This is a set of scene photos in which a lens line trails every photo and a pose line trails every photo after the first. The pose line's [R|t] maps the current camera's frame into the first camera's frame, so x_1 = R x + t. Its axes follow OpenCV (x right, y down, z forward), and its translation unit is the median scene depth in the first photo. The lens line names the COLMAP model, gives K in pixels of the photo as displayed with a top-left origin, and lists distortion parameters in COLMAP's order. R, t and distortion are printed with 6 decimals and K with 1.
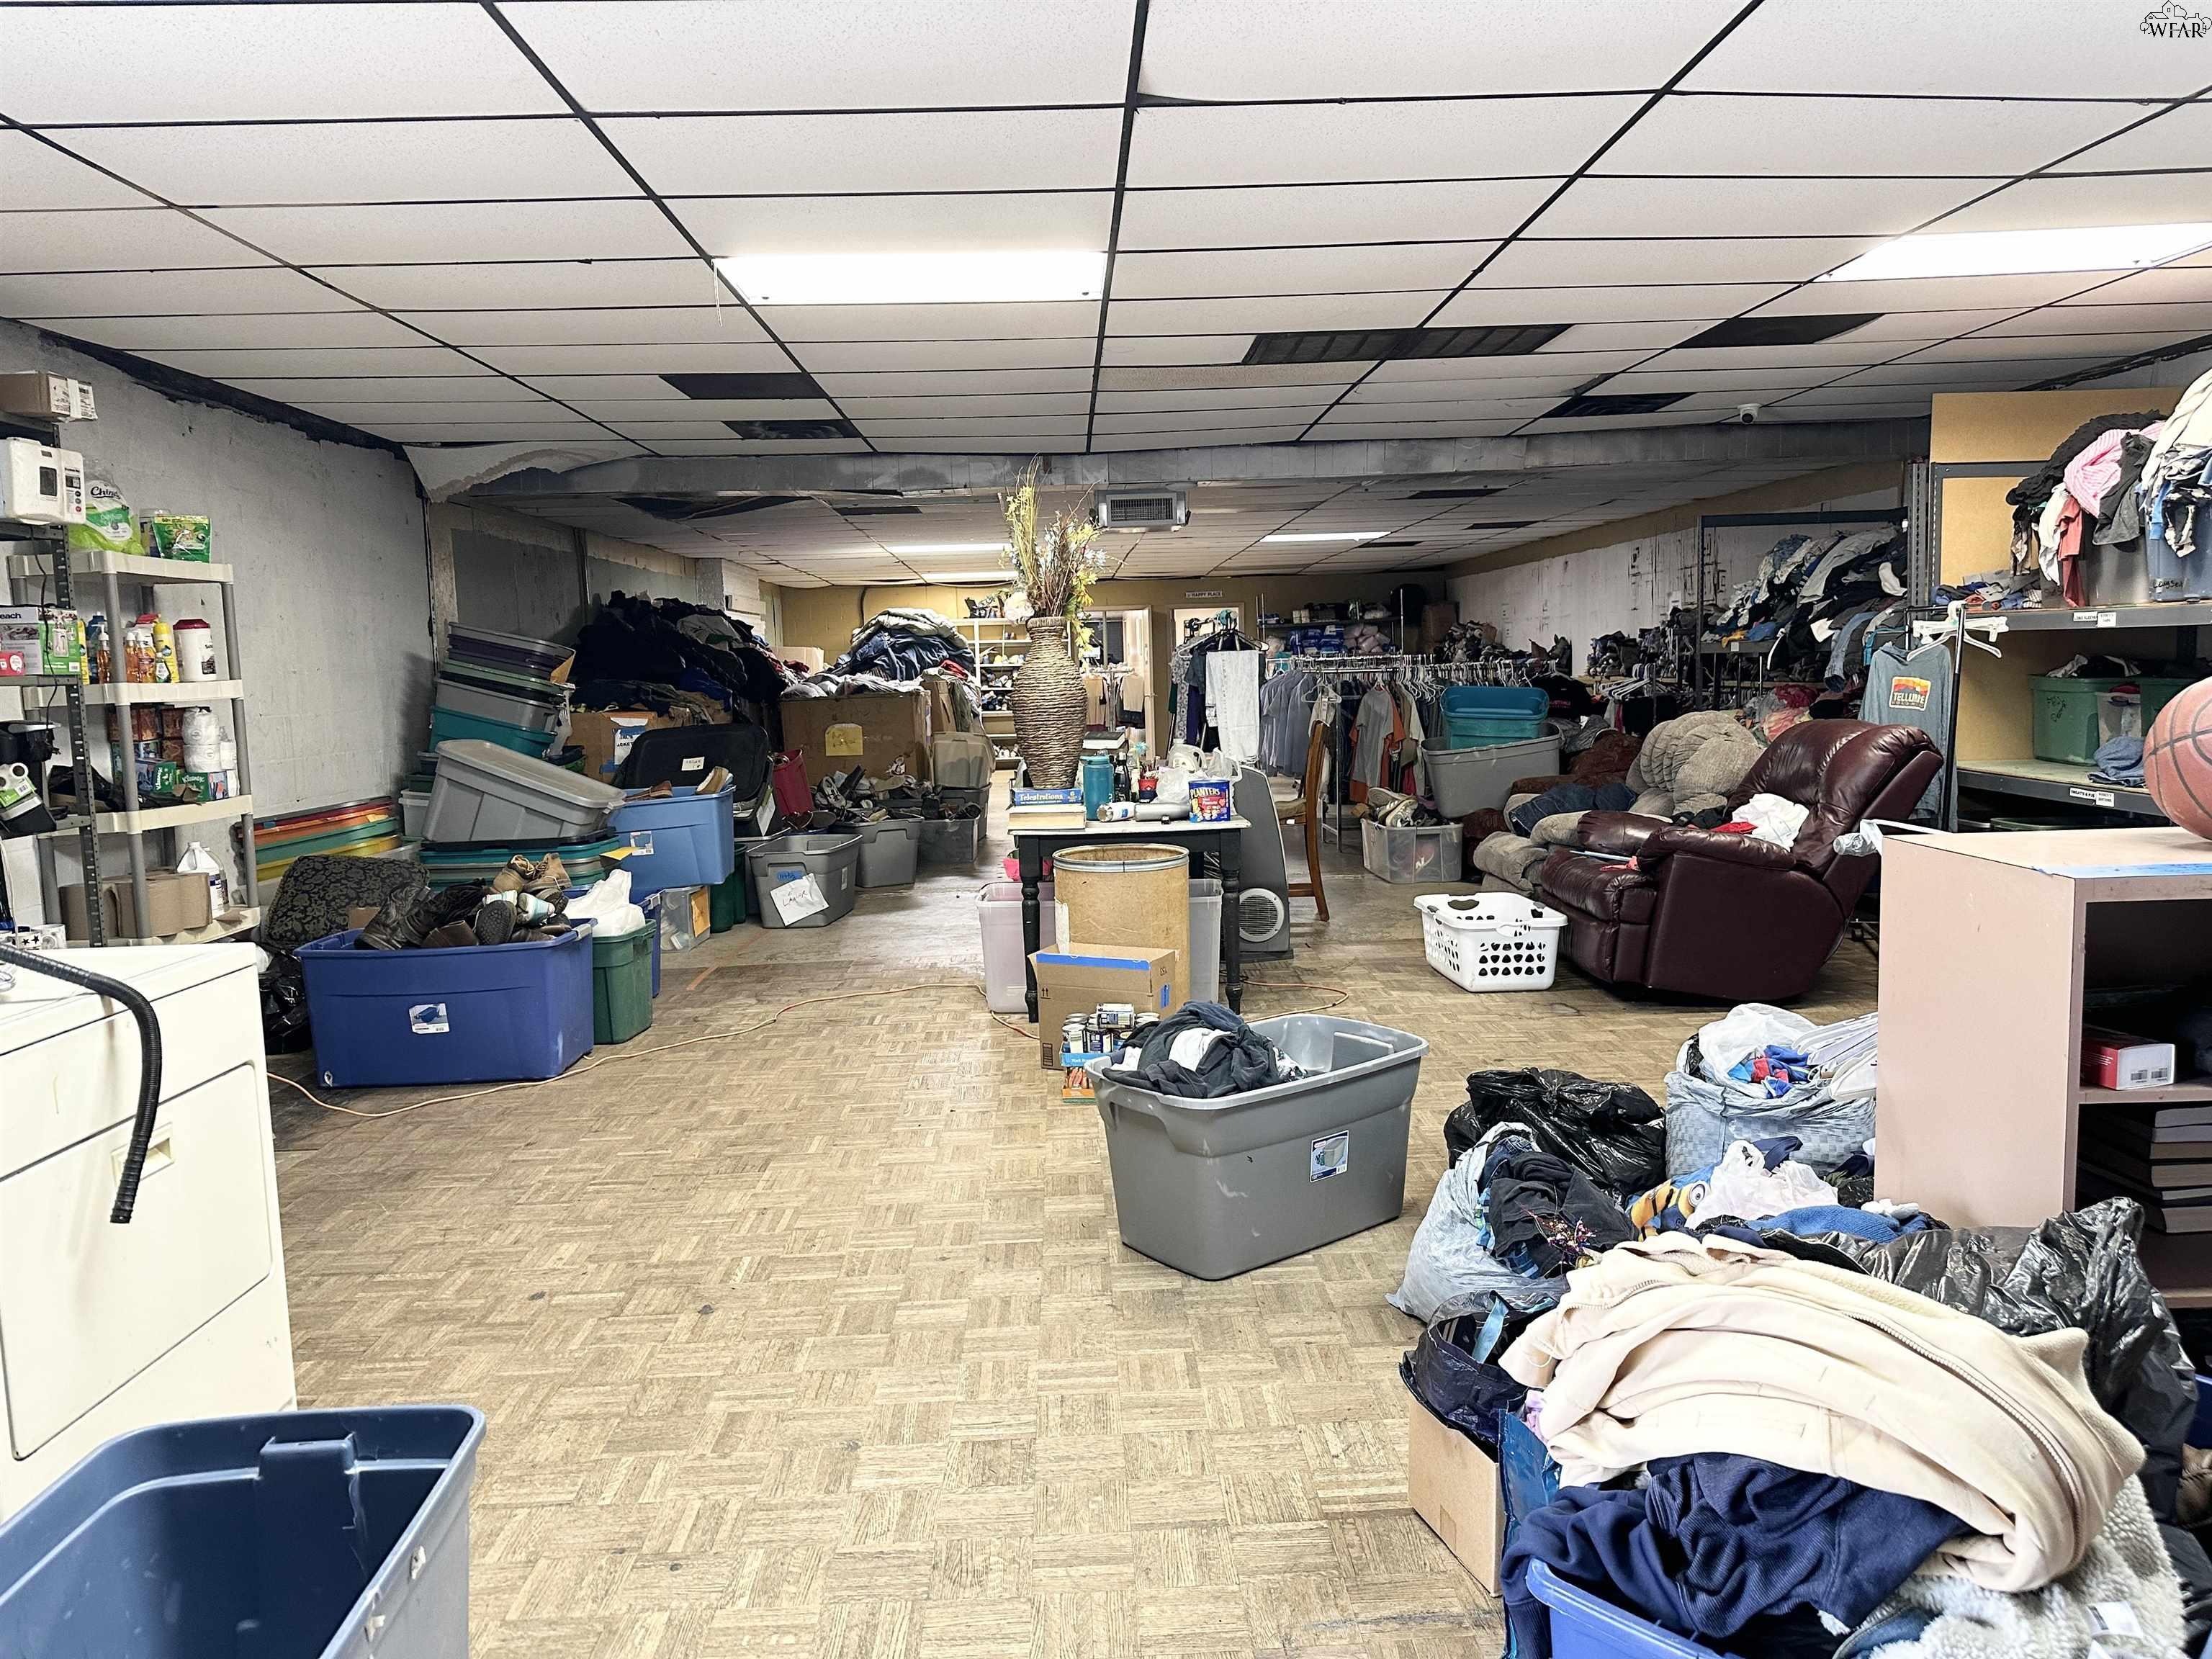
lens RADIAL K [[1528.2, 0, 1085.5], [0, 1528.2, 844.4], [0, 0, 1]] dist [0.101205, -0.120268]
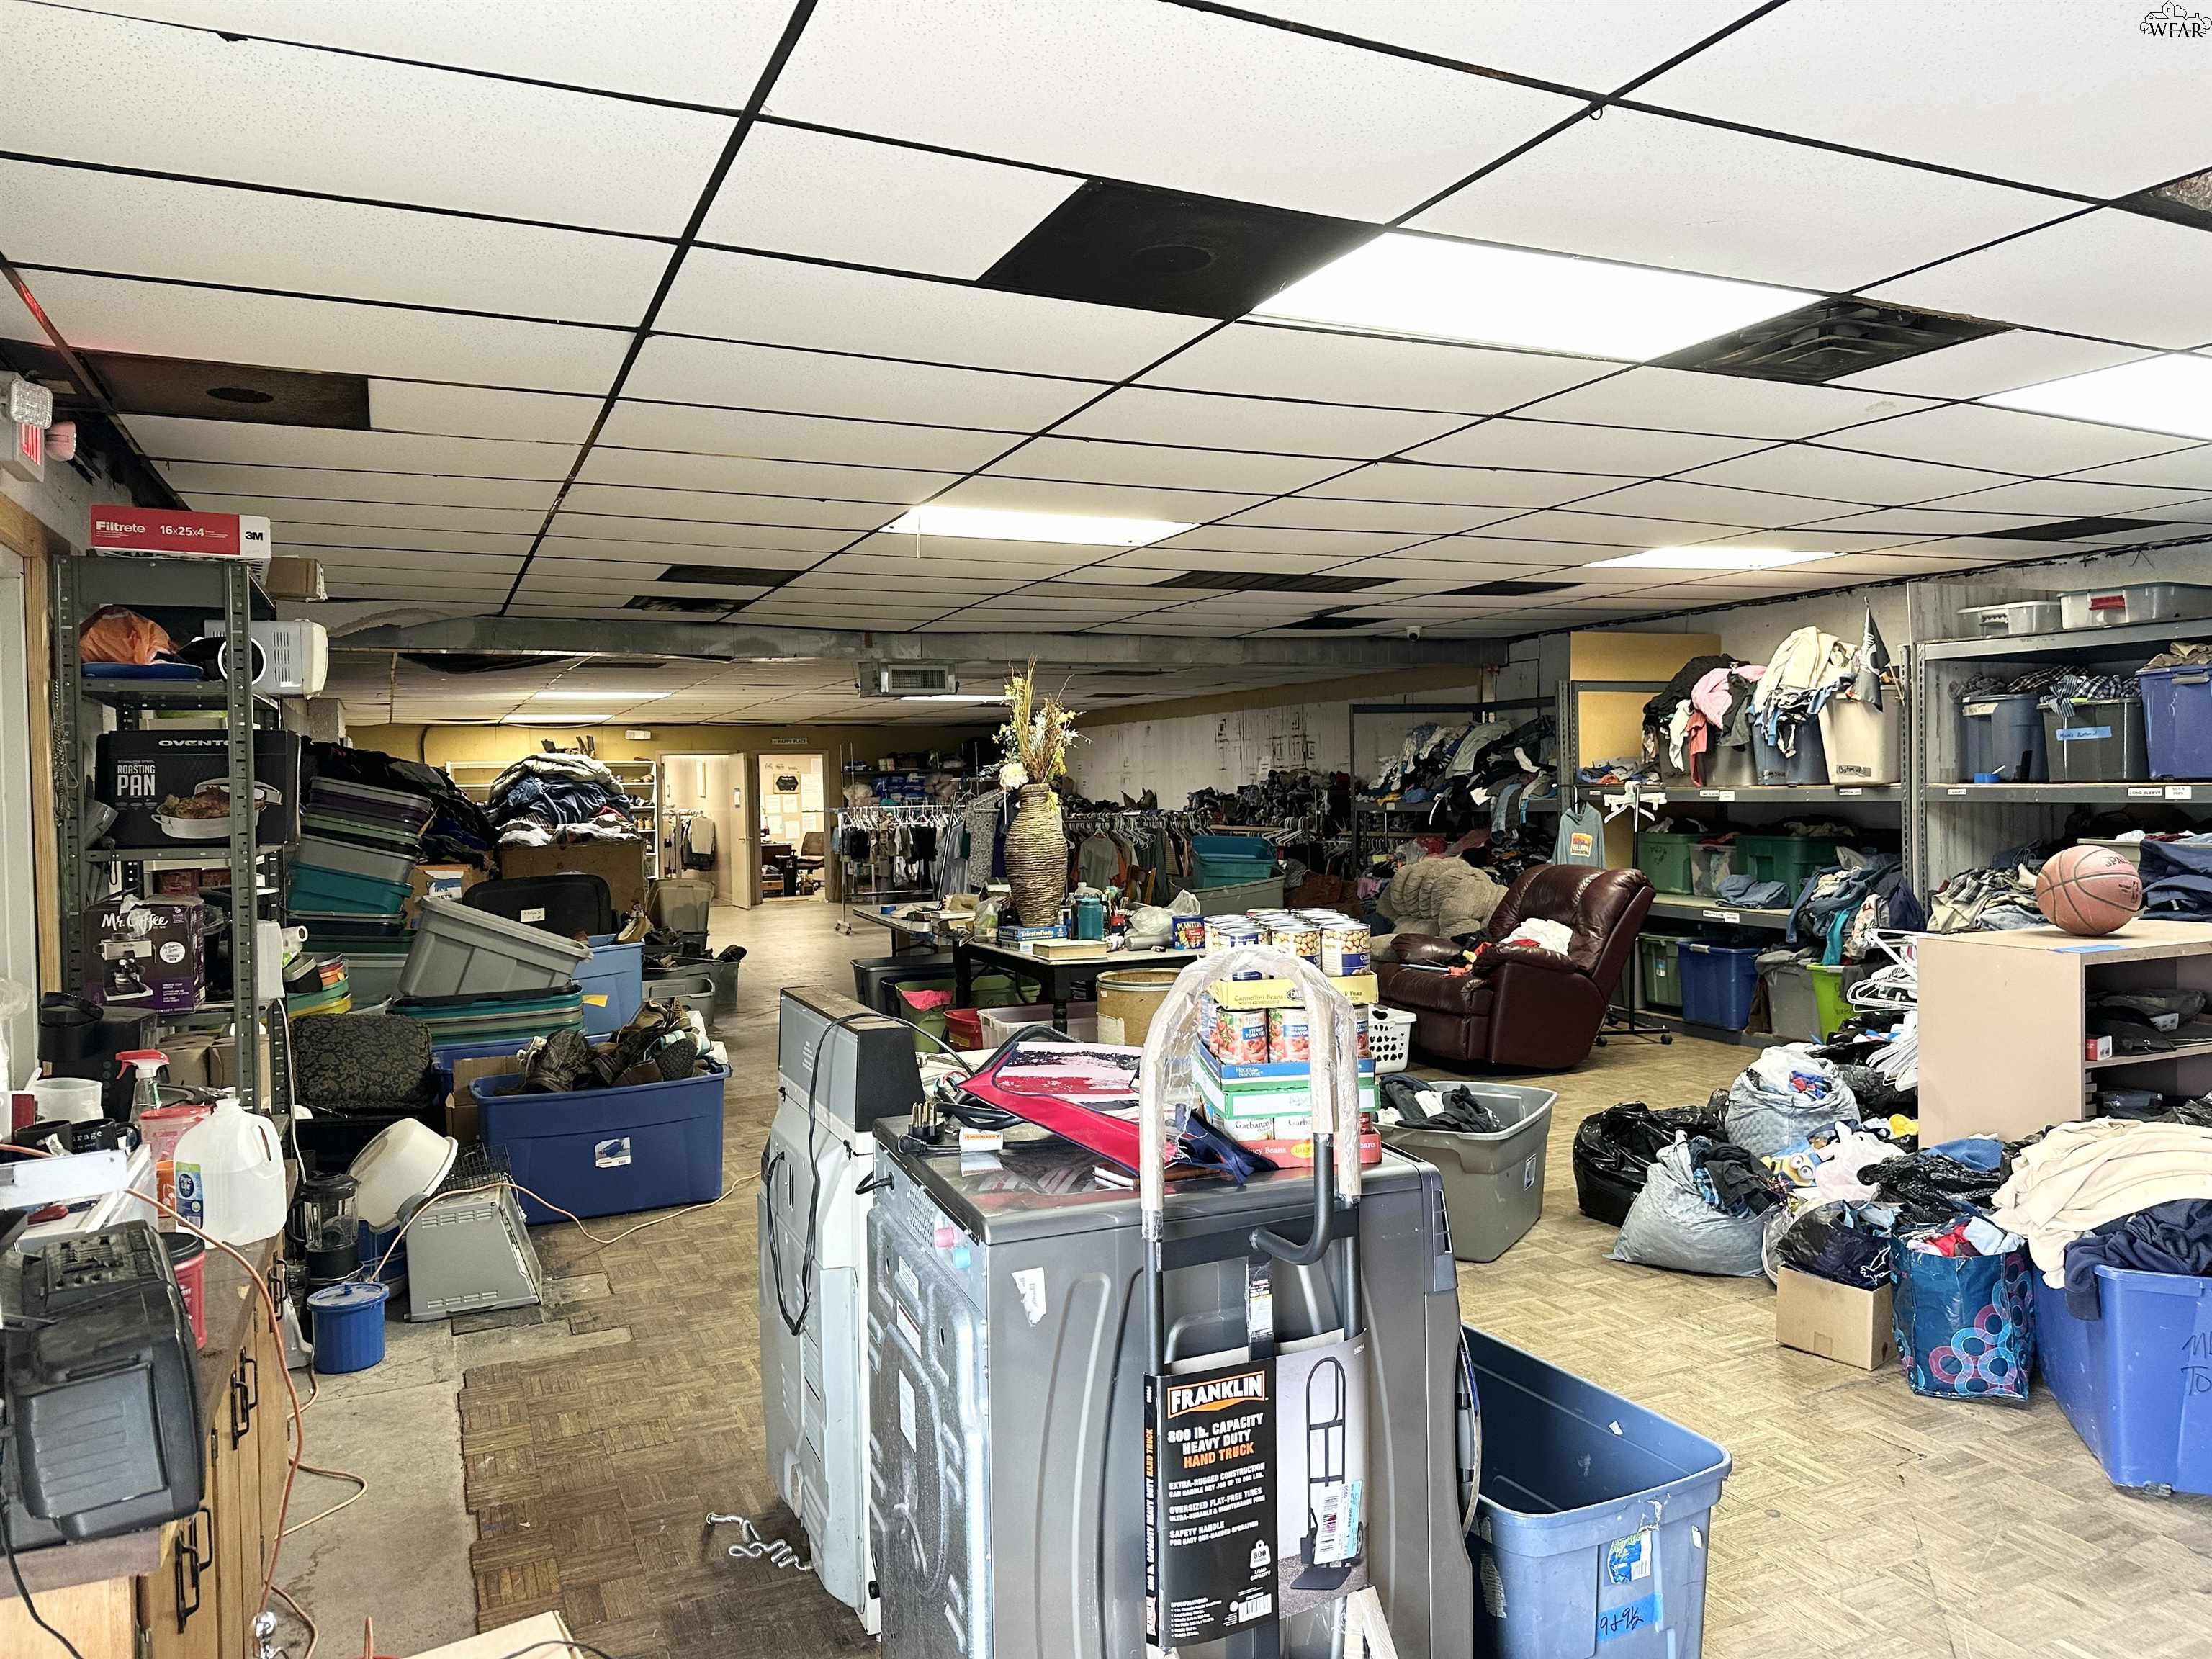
lens RADIAL K [[1528.2, 0, 1109.7], [0, 1528.2, 850.0], [0, 0, 1]] dist [0.101205, -0.120268]
pose [[0.924774, -0.006092, 0.380468, -0.341982], [0.038833, 0.996162, -0.078438, -0.000215], [-0.378530, 0.087312, 0.921462, -0.099817]]
